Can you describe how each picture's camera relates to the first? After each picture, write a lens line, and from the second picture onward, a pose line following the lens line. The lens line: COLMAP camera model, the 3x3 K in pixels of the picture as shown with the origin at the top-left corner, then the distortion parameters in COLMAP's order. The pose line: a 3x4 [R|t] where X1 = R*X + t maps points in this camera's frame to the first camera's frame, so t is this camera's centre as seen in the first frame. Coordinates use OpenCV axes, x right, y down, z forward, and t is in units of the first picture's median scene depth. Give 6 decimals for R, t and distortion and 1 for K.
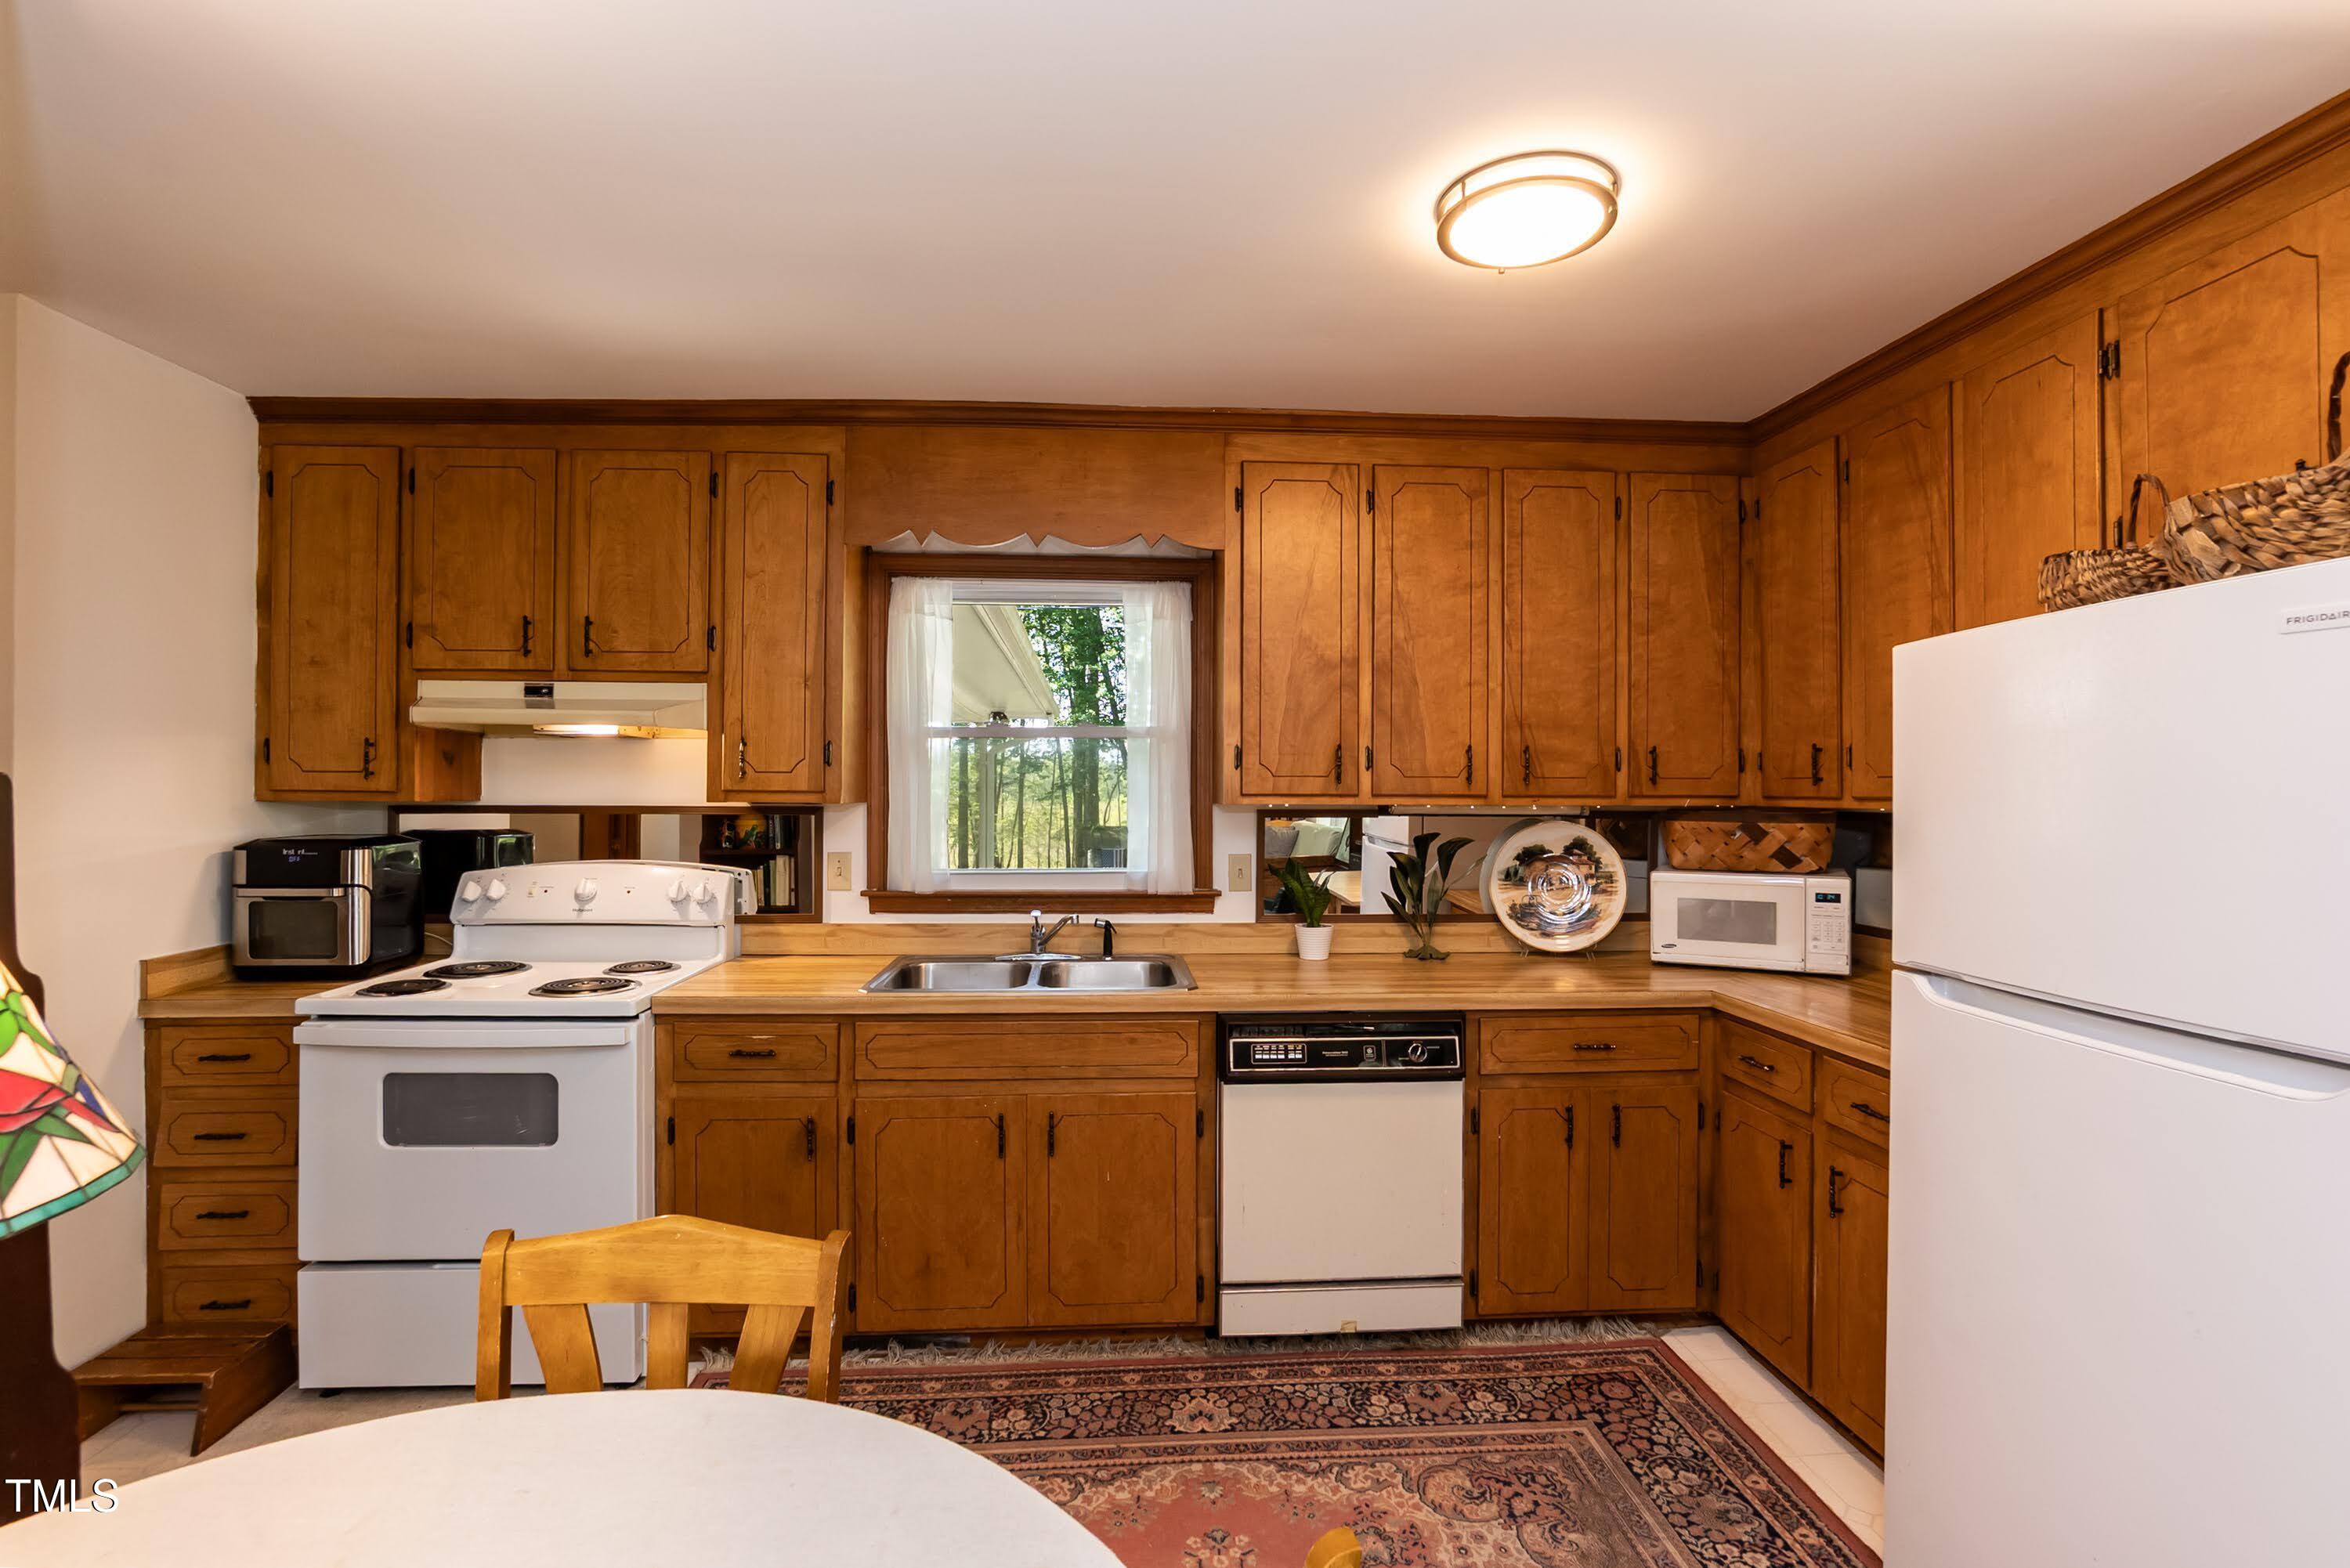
lens RADIAL K [[1082.2, 0, 1189.6], [0, 1082.2, 787.2], [0, 0, 1]] dist [-0.028110, 0.004260]
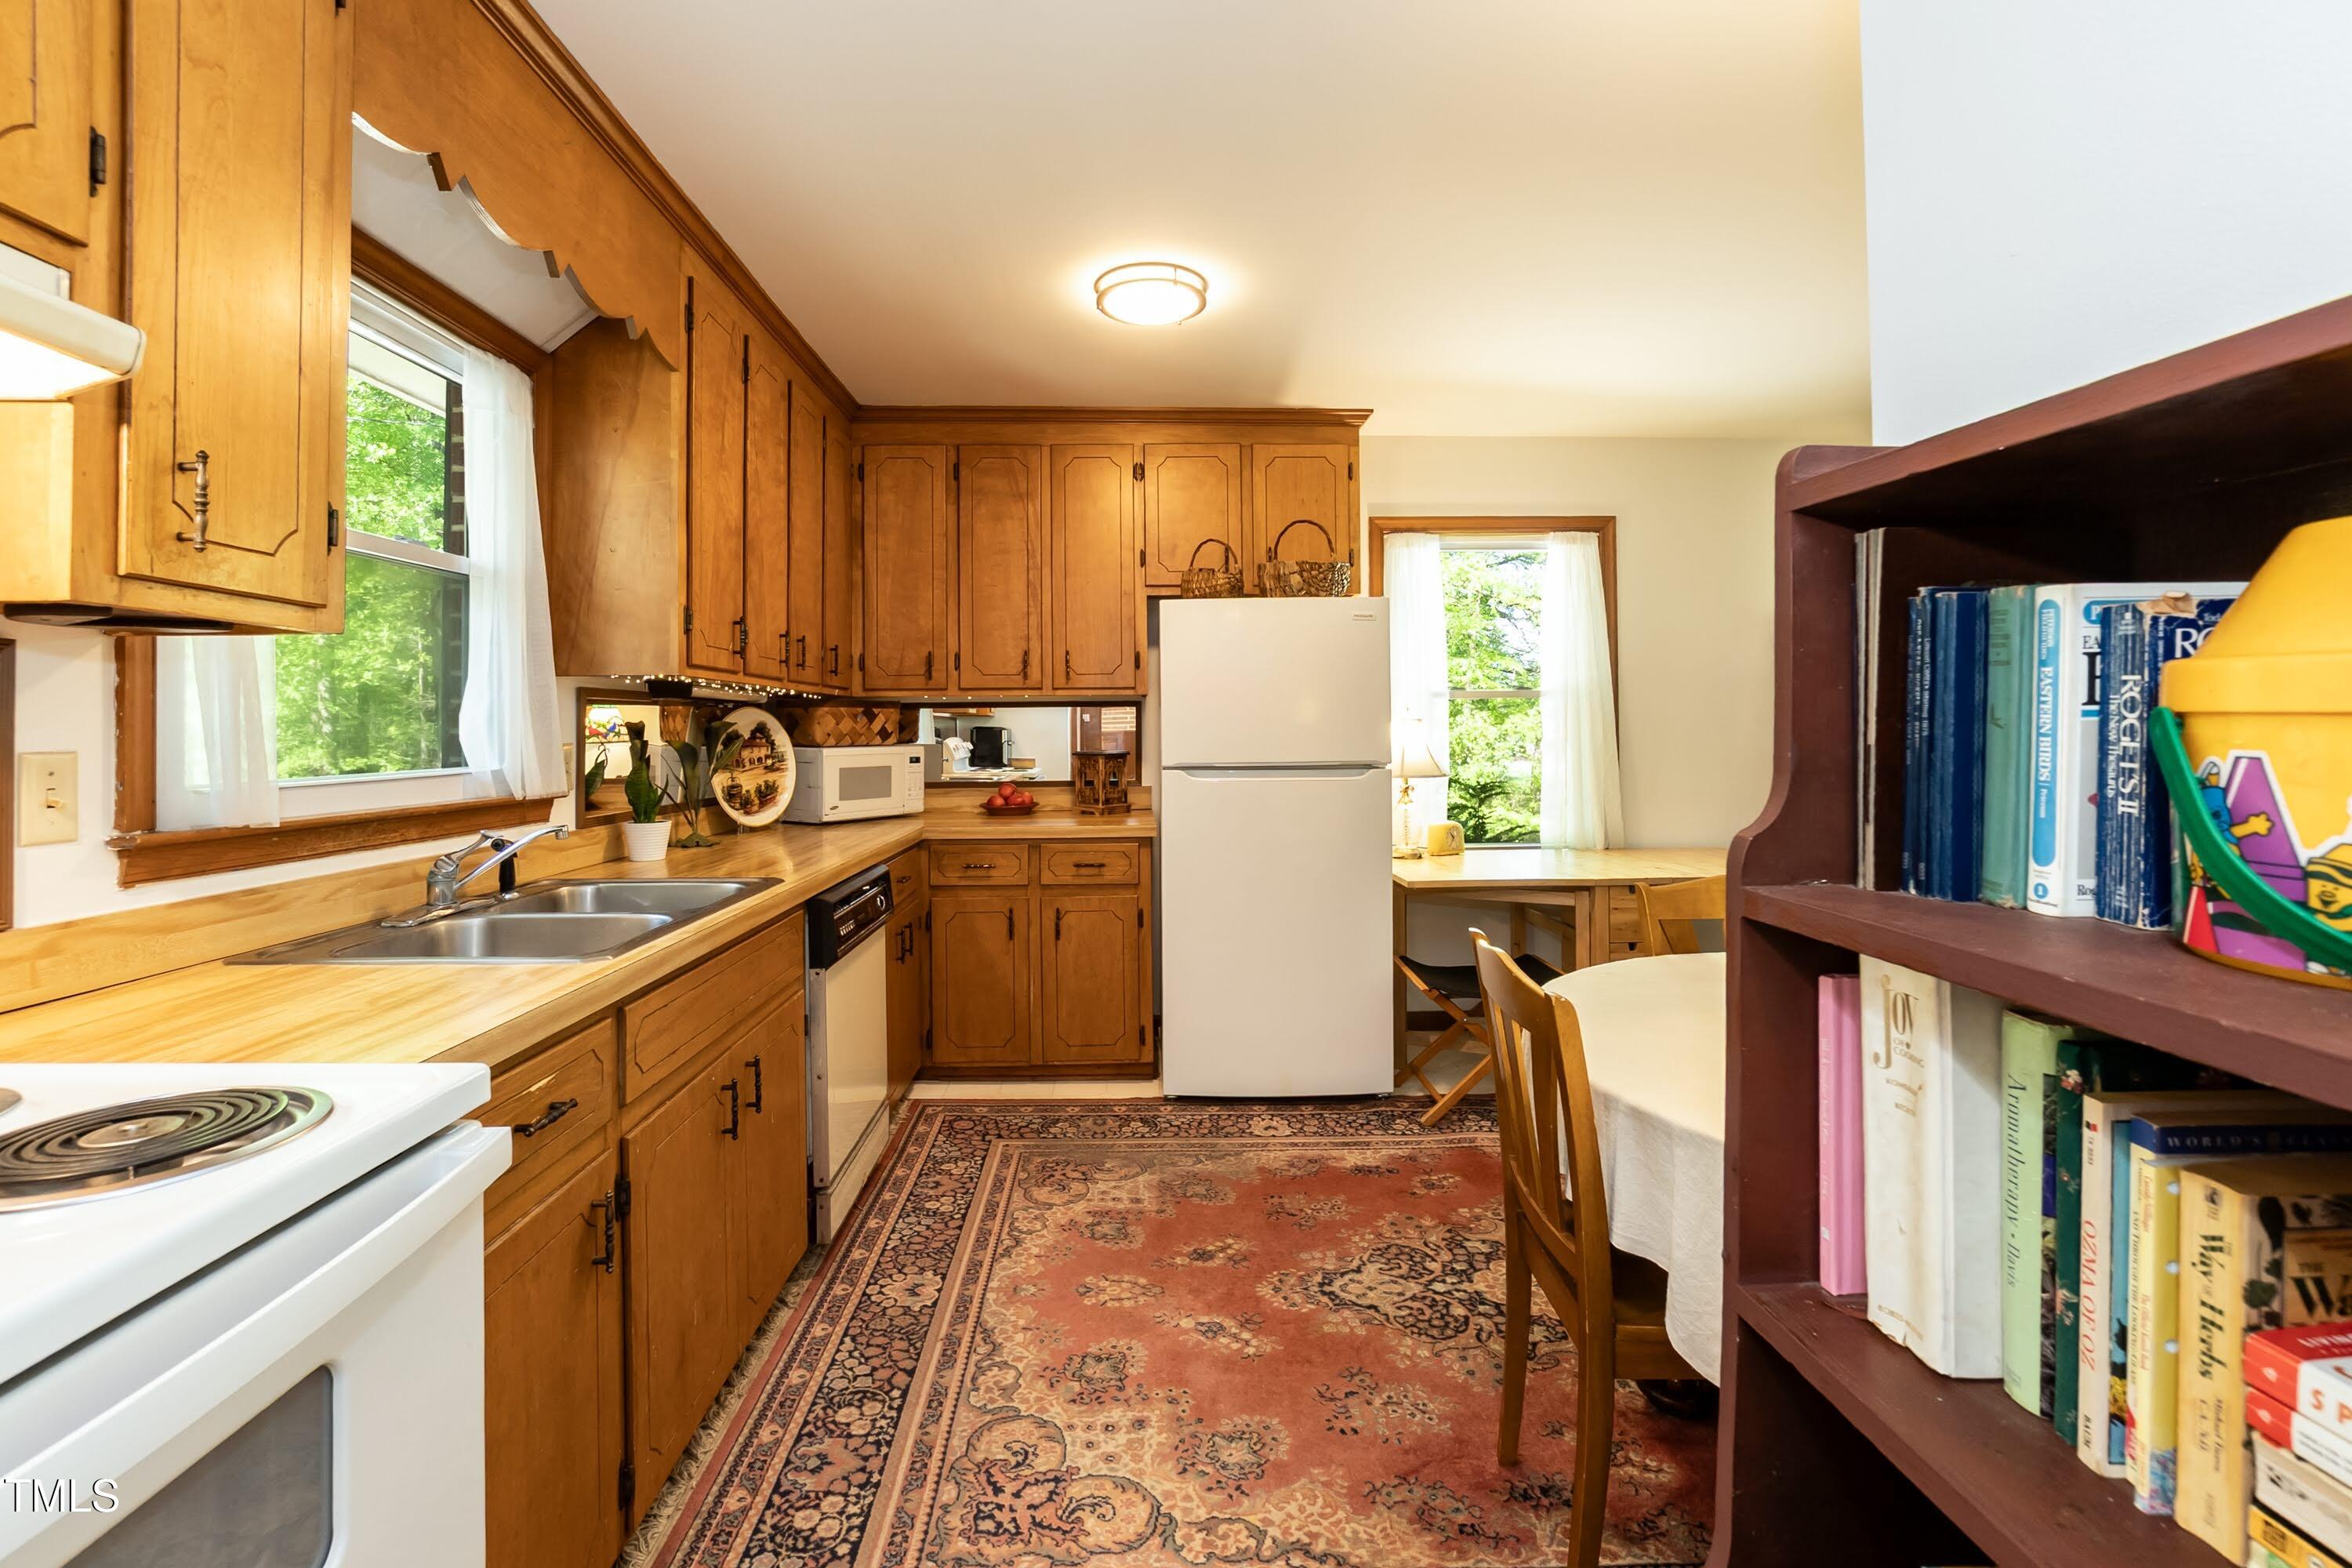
lens RADIAL K [[1050.6, 0, 1166.5], [0, 1050.6, 722.3], [0, 0, 1]] dist [-0.026437, 0.008187]
pose [[0.022591, 0.003115, 0.999740, -0.811952], [0.008801, 0.999956, -0.003314, 0.061474], [-0.999706, 0.008874, 0.022562, 0.640404]]
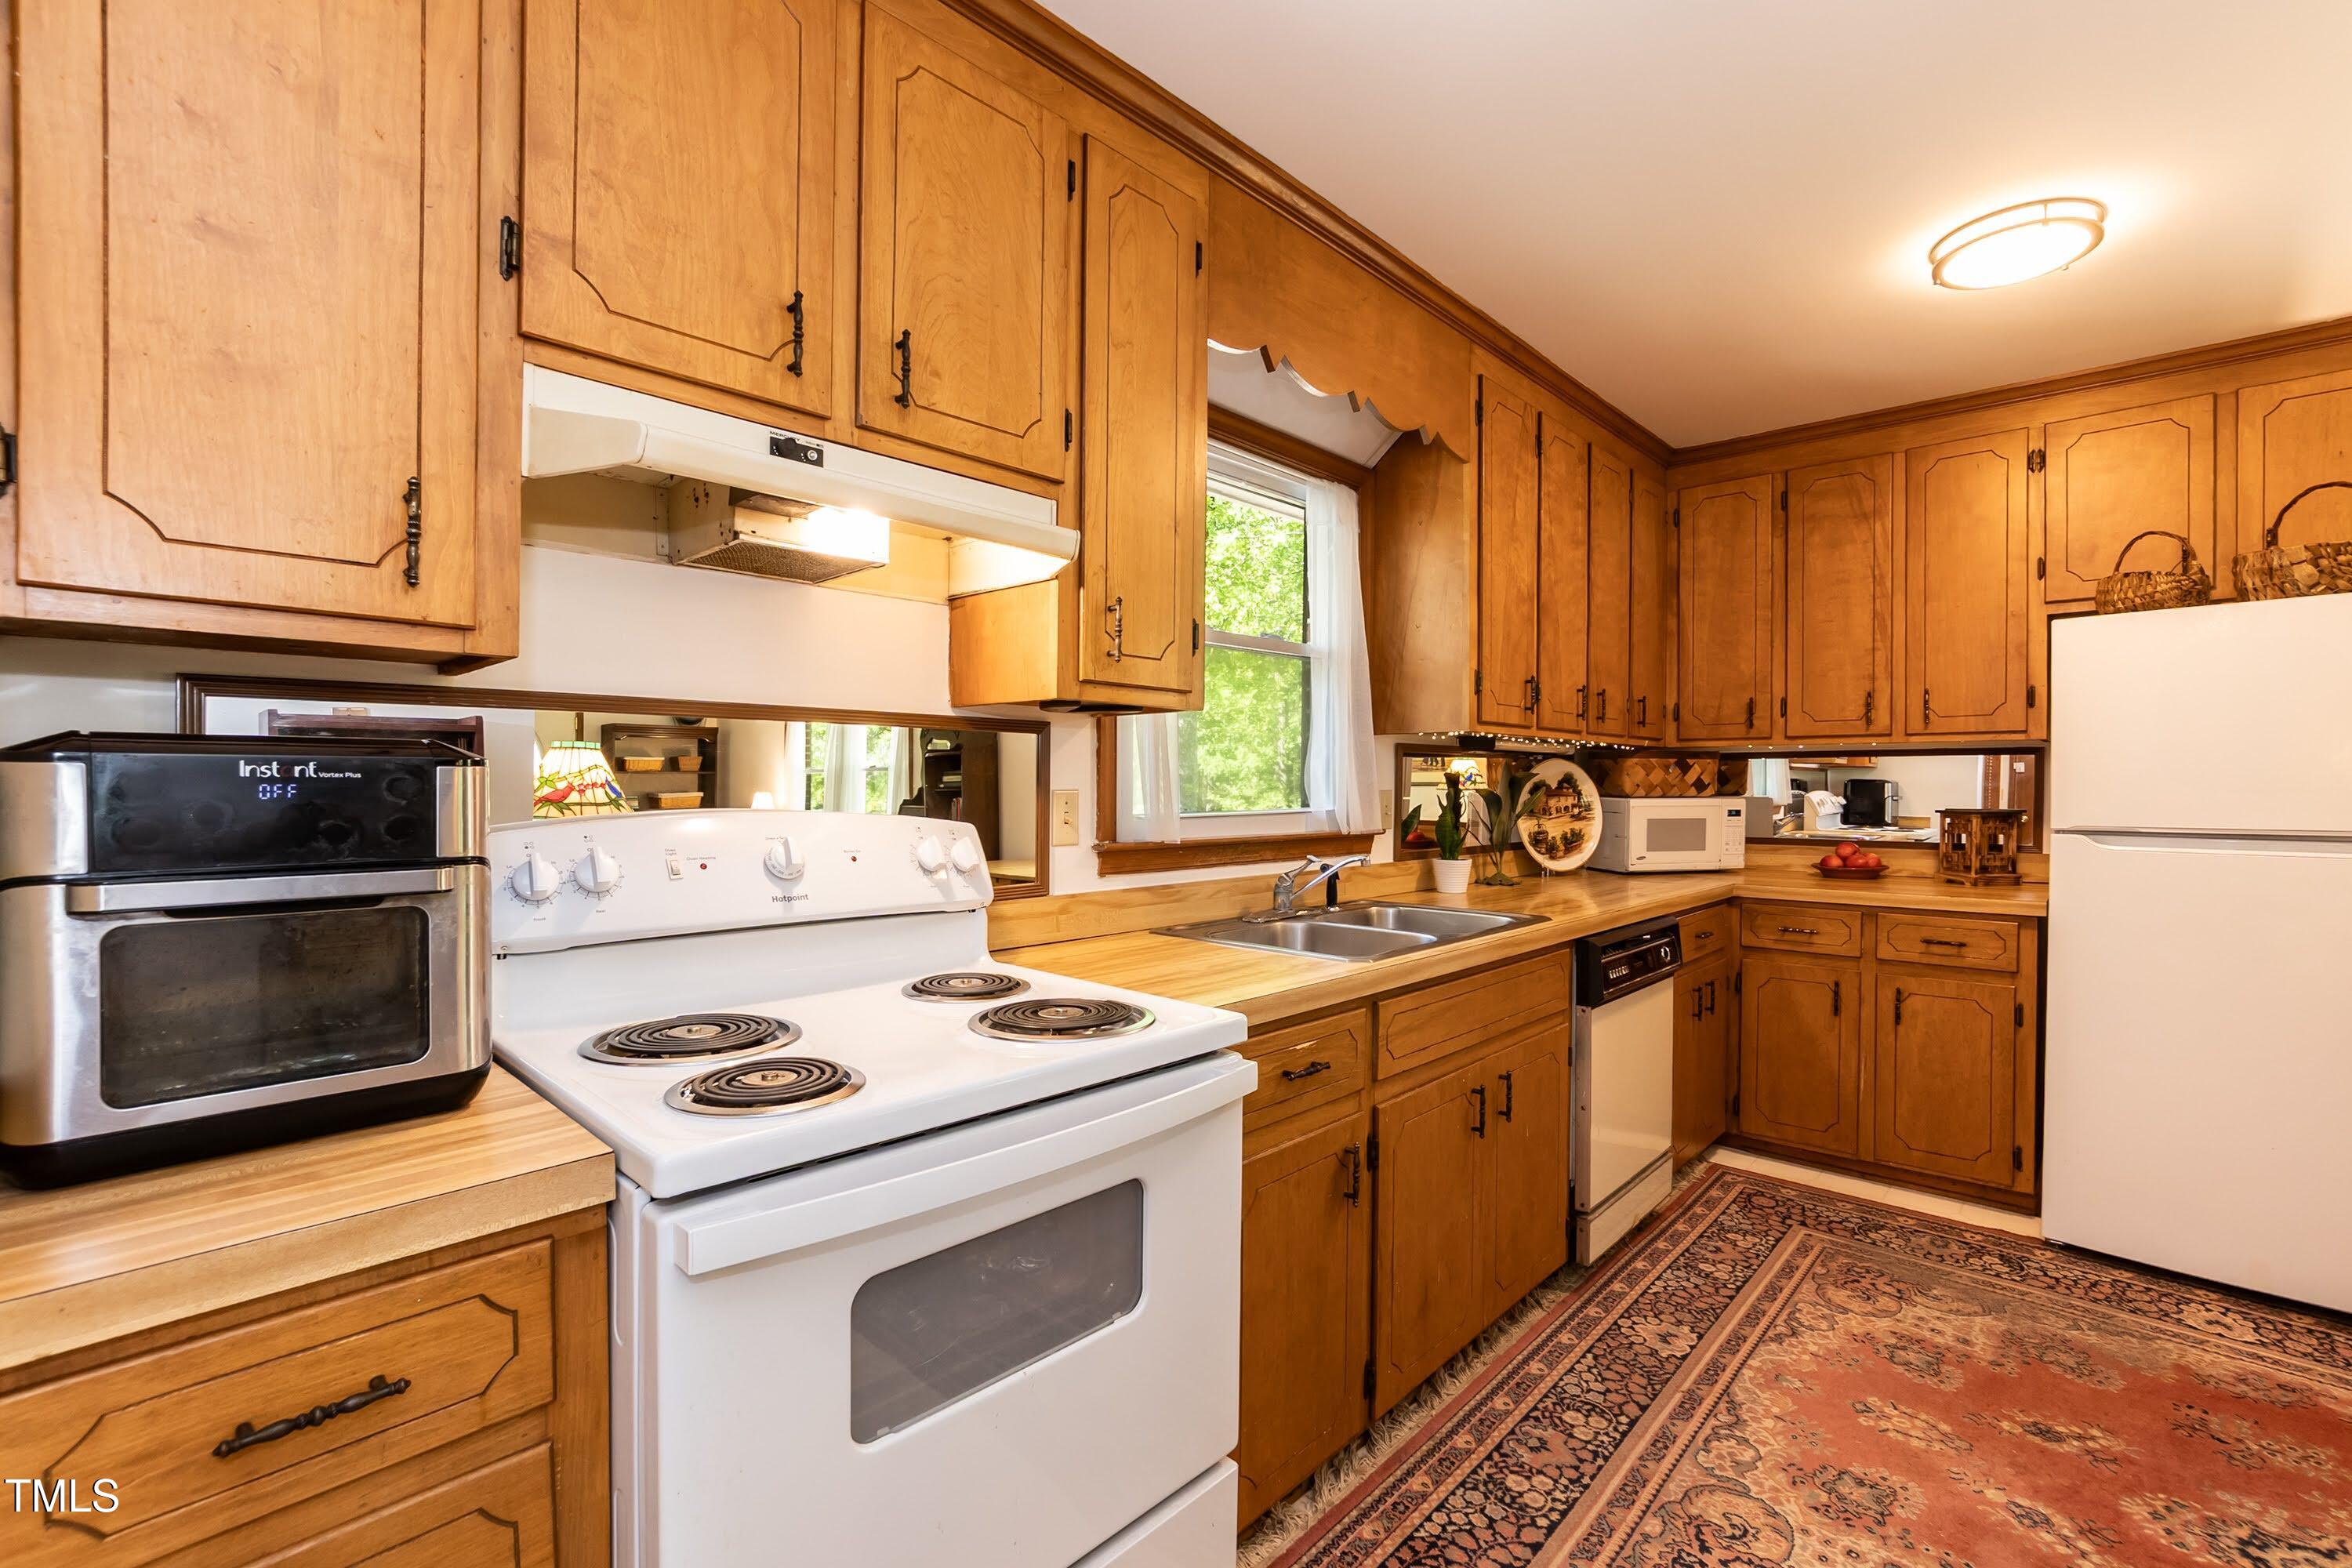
lens RADIAL K [[1050.6, 0, 1198.2], [0, 1050.6, 798.4], [0, 0, 1]] dist [-0.026437, 0.008187]
pose [[0.715179, -0.012886, 0.698822, -0.829494], [0.002459, 0.999870, 0.015921, 0.063003], [-0.698937, -0.009668, 0.715118, 0.535627]]
